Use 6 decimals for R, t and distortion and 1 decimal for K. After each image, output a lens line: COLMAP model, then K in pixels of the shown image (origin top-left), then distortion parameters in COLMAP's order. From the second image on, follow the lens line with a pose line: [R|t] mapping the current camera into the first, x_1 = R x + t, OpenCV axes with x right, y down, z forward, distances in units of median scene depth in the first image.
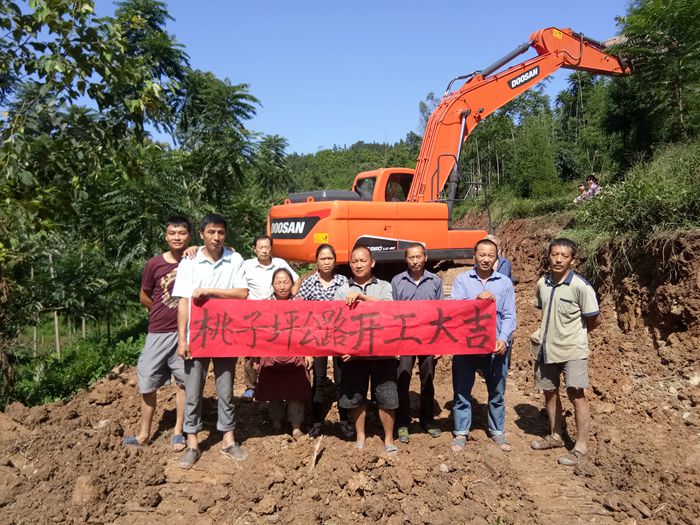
lens RADIAL K [[566.4, 0, 348.1], [0, 566.4, 265.1], [0, 0, 1]] dist [0.156593, -0.234449]
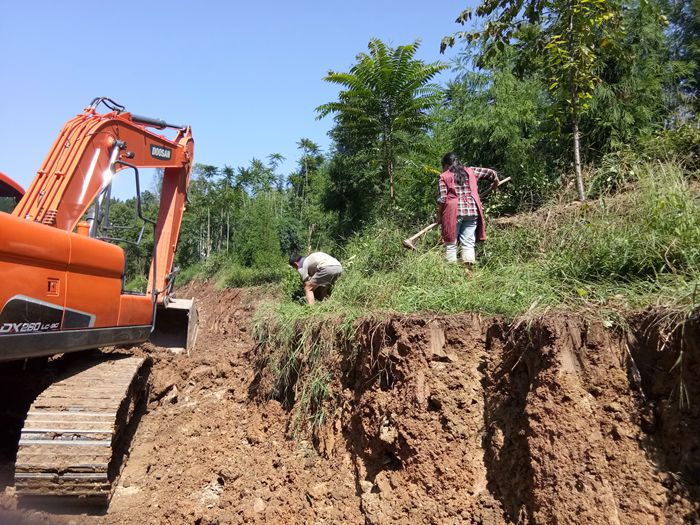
lens RADIAL K [[566.4, 0, 348.1], [0, 566.4, 265.1], [0, 0, 1]] dist [0.156593, -0.234449]
pose [[0.896332, 0.082537, 0.435633, 0.216174], [-0.030179, 0.991599, -0.125778, -0.026389], [-0.442355, 0.099592, 0.891293, 0.402462]]
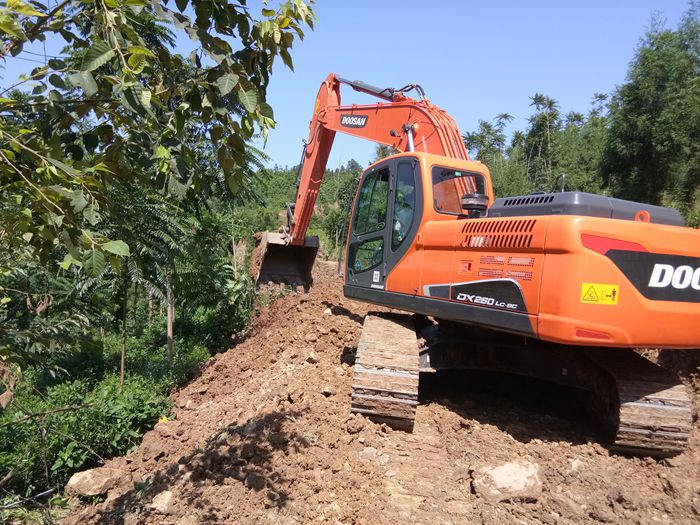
lens RADIAL K [[566.4, 0, 348.1], [0, 566.4, 265.1], [0, 0, 1]] dist [0.156593, -0.234449]
pose [[0.991571, 0.068297, 0.110106, -0.288119], [-0.063873, 0.997022, -0.043217, -0.034148], [-0.112729, 0.035819, 0.992980, 0.387367]]
